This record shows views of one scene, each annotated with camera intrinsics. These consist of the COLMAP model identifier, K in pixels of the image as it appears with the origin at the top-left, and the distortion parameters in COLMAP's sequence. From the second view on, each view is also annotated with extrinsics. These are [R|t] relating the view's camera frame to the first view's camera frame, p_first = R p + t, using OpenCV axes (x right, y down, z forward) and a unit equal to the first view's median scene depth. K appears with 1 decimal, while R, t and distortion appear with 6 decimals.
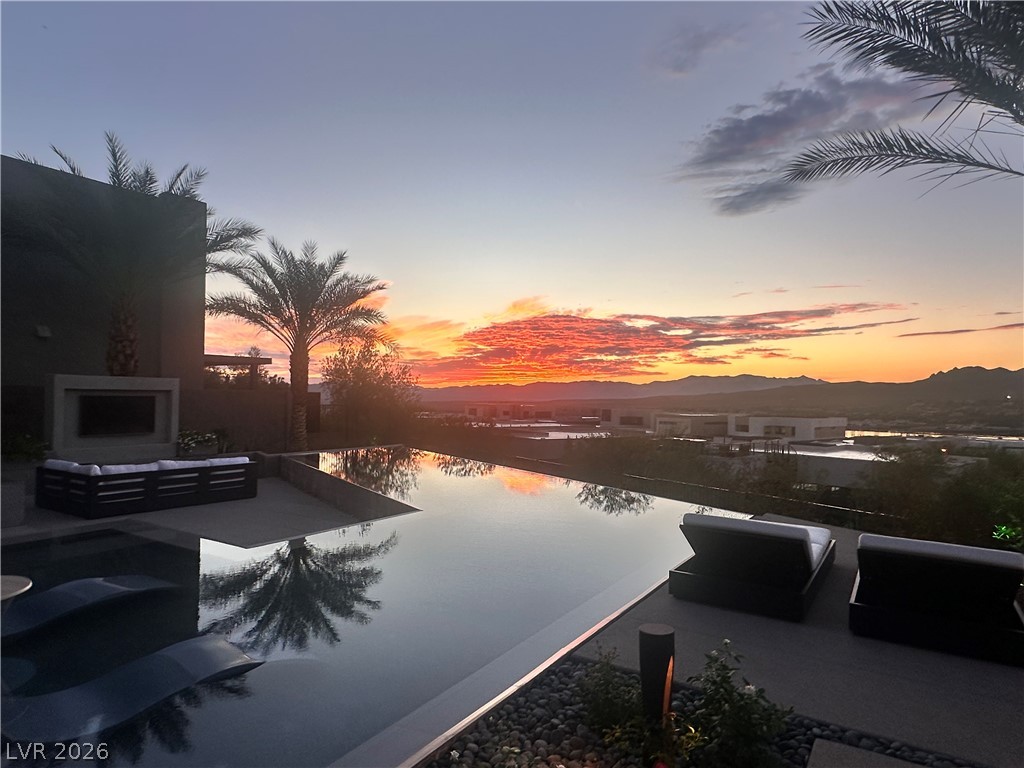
lens RADIAL K [[641.9, 0, 512.0], [0, 641.9, 384.0], [0, 0, 1]] dist [0.003672, 0.000905]
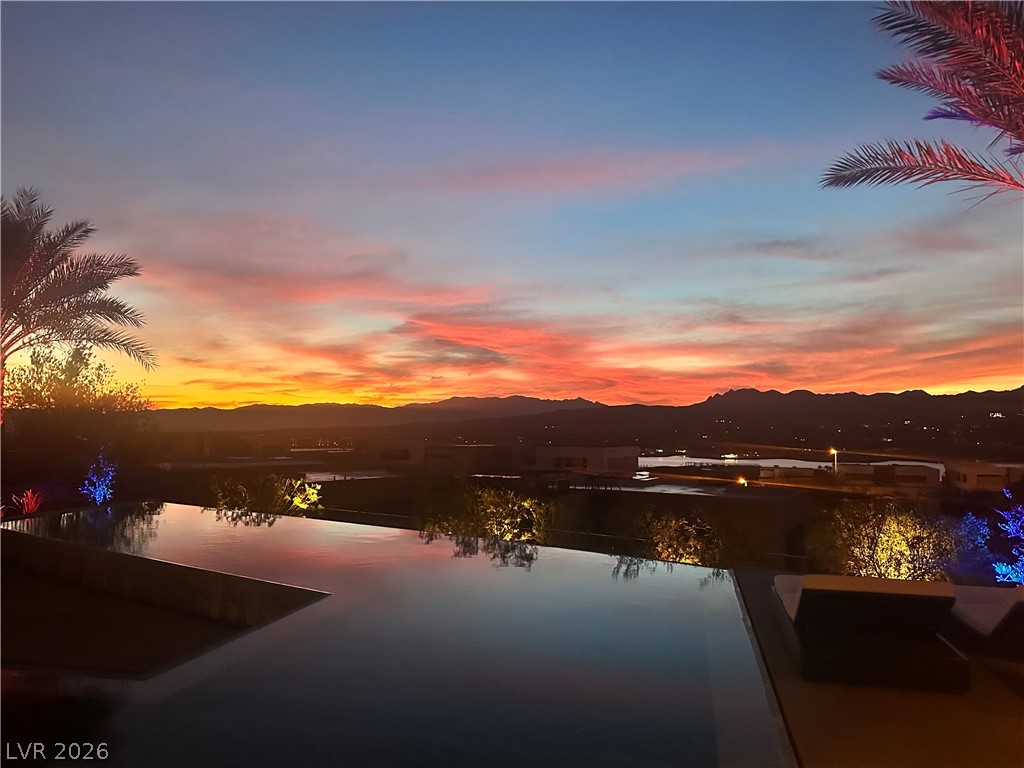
lens RADIAL K [[818.6, 0, 512.0], [0, 818.6, 384.0], [0, 0, 1]] dist [0.003915, -0.006251]
pose [[0.939151, 0.009826, 0.343364, -0.115607], [-0.000133, 0.999601, -0.028243, -0.003399], [-0.343505, 0.026479, 0.938778, 0.033473]]
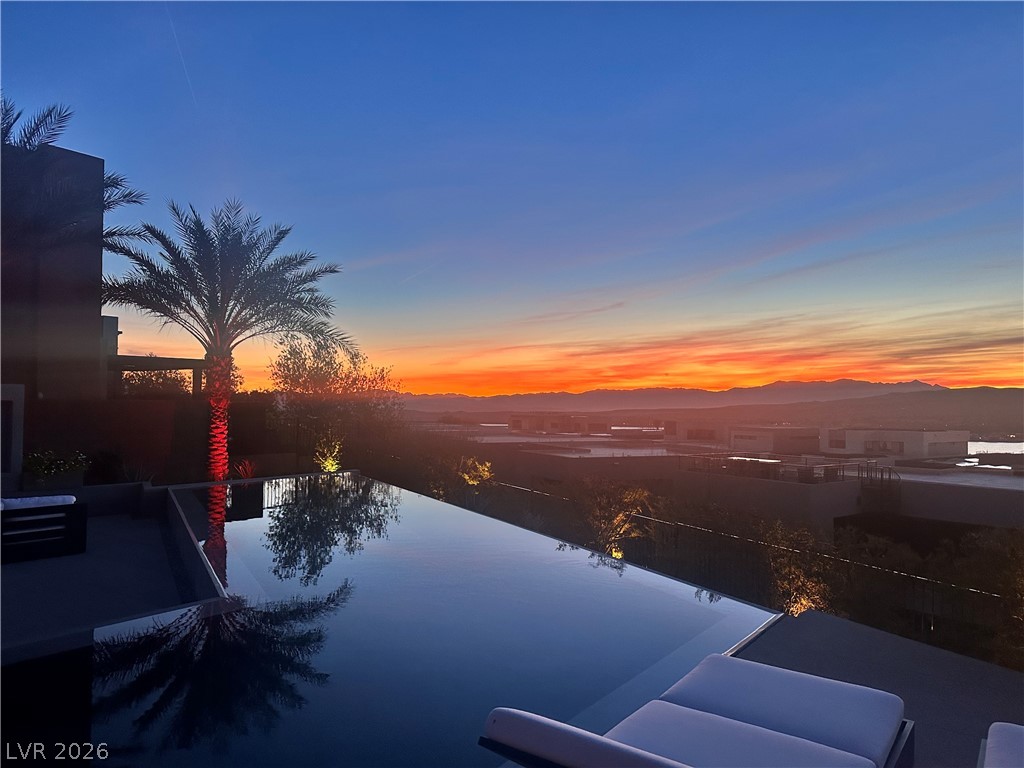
lens RADIAL K [[702.9, 0, 512.0], [0, 702.9, 384.0], [0, 0, 1]] dist [0.153142, -0.239934]
pose [[0.996171, -0.006679, -0.087166, 0.085909], [0.005604, 0.999905, -0.012572, 0.002472], [0.087242, 0.012035, 0.996114, 0.151796]]
